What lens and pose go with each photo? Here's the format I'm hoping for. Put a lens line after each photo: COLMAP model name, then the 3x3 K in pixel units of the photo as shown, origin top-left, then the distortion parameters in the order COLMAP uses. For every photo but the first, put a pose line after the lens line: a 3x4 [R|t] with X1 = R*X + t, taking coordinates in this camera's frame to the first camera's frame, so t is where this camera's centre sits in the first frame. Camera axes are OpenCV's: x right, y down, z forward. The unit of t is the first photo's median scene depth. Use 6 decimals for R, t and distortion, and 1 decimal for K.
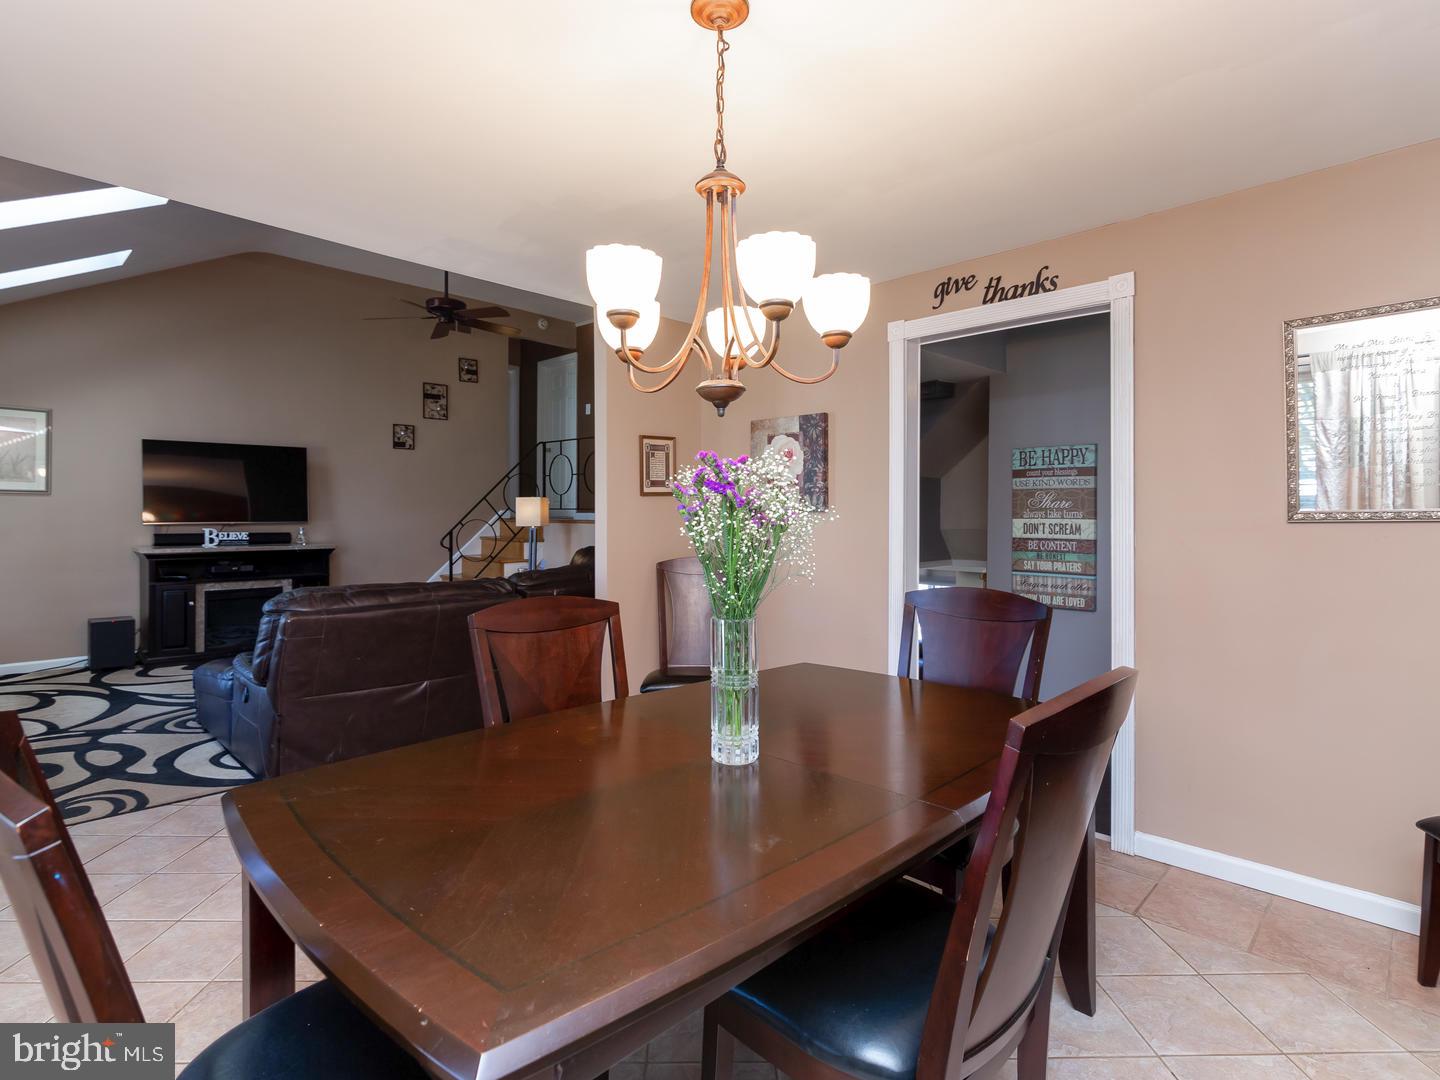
lens RADIAL K [[741.7, 0, 713.2], [0, 741.7, 520.8], [0, 0, 1]] dist [-0.008112, 0.001900]
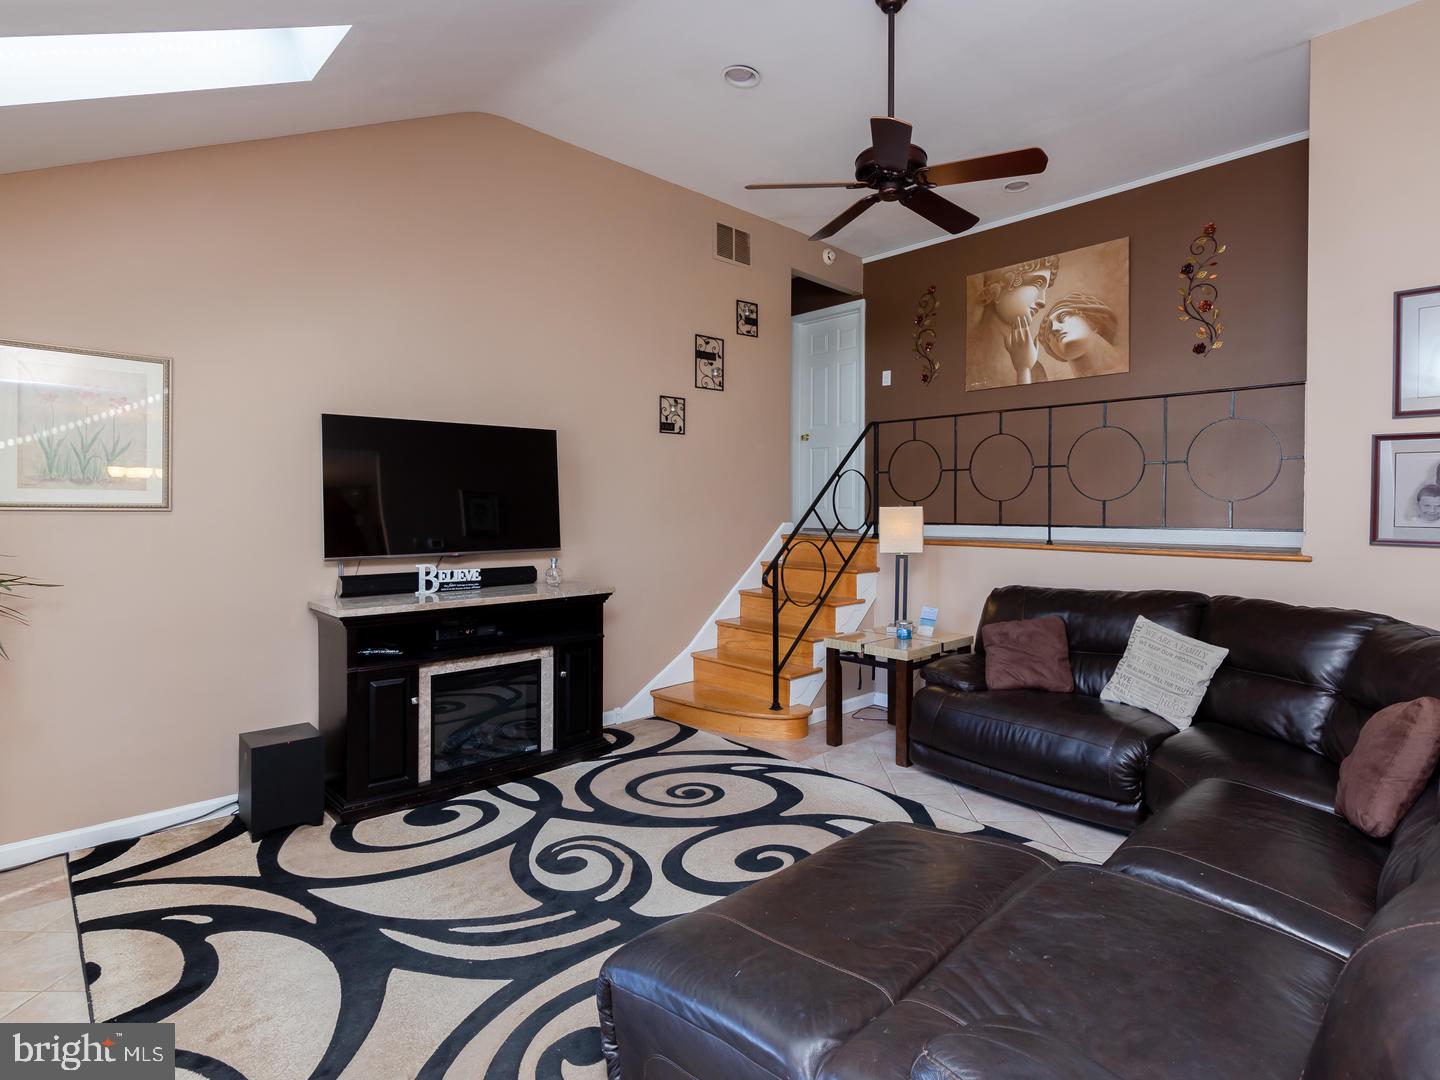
lens RADIAL K [[741.7, 0, 745.4], [0, 741.7, 517.1], [0, 0, 1]] dist [-0.008112, 0.001900]
pose [[0.999907, -0.006145, -0.012141, -0.454767], [0.006149, 0.999981, 0.000302, -0.028816], [0.012139, -0.000376, 0.999926, 0.444007]]
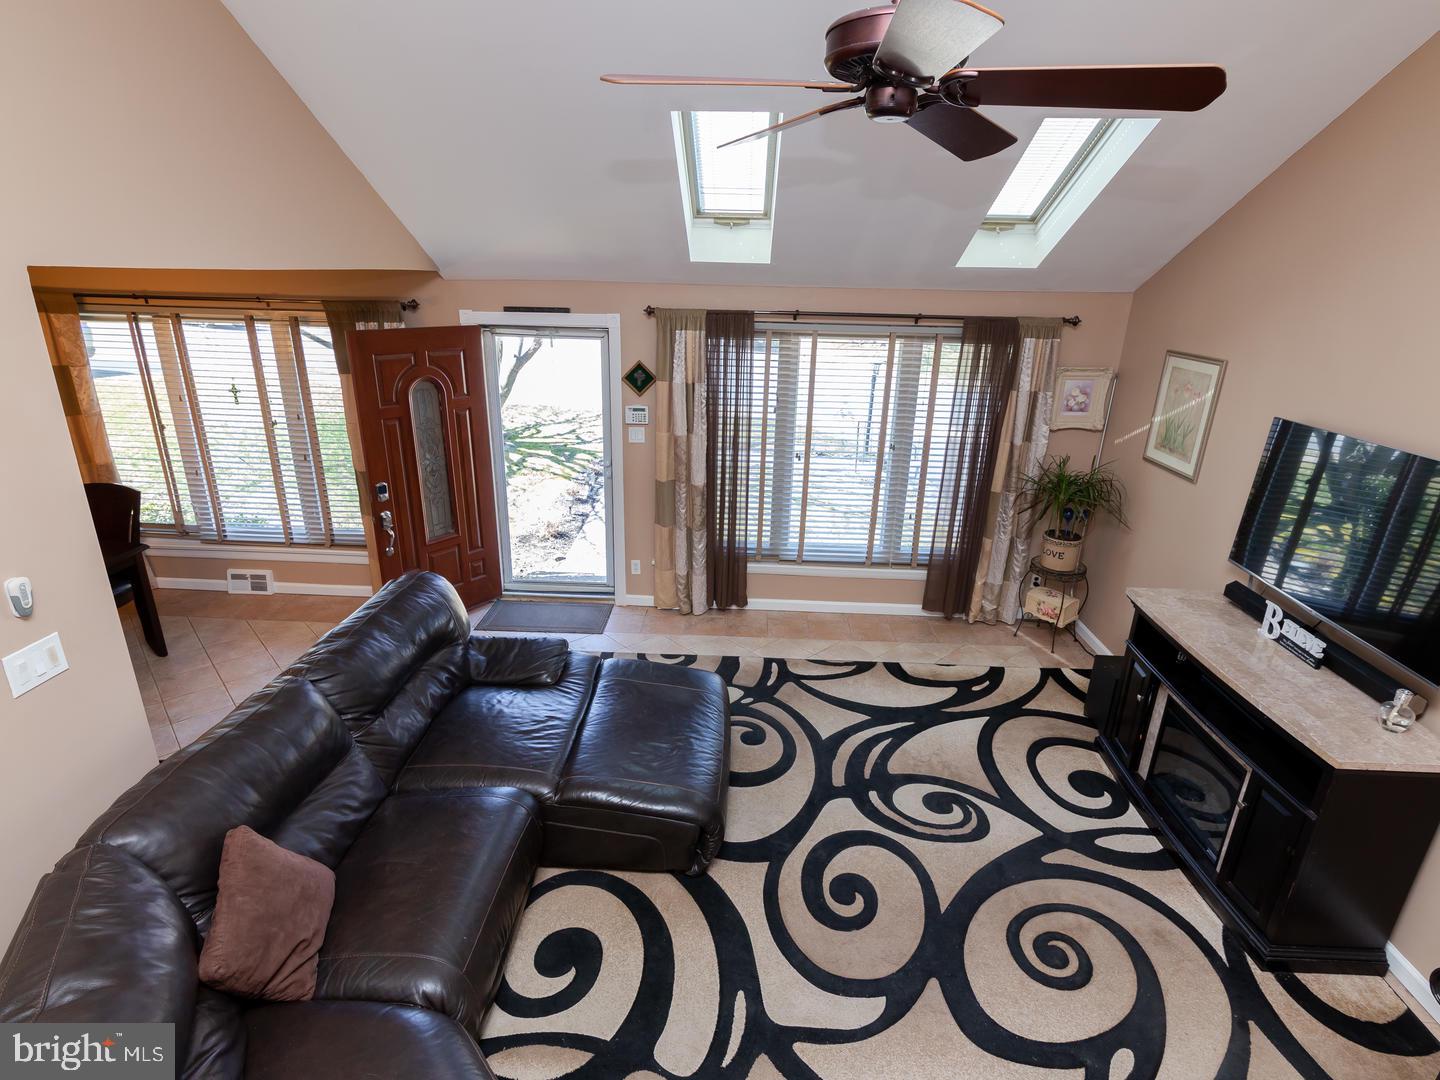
lens RADIAL K [[741.7, 0, 722.6], [0, 741.7, 547.3], [0, 0, 1]] dist [-0.008112, 0.001900]
pose [[-0.729604, 0.211376, -0.650383, -0.093389], [-0.038079, 0.937001, 0.347245, -0.204997], [0.682809, 0.278118, -0.675590, 1.172060]]
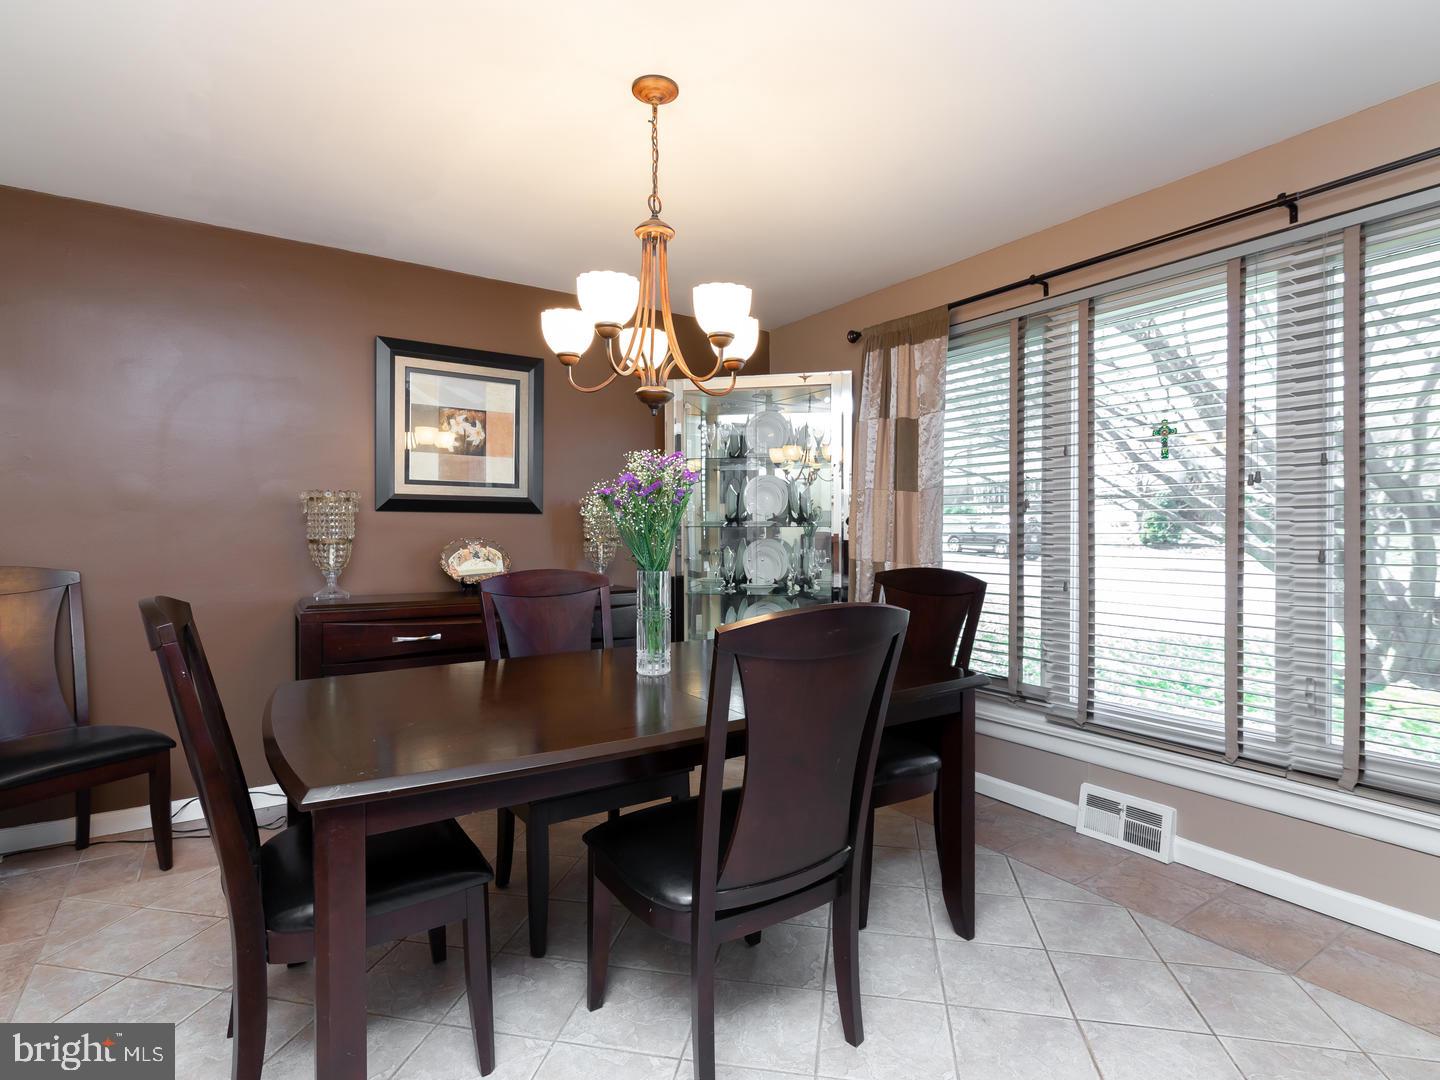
lens RADIAL K [[741.7, 0, 717.0], [0, 741.7, 544.2], [0, 0, 1]] dist [-0.008112, 0.001900]
pose [[-0.979334, -0.006336, 0.202150, -0.104764], [-0.001911, 0.999754, 0.022081, 0.013011], [-0.202240, 0.021239, -0.979106, 0.612335]]
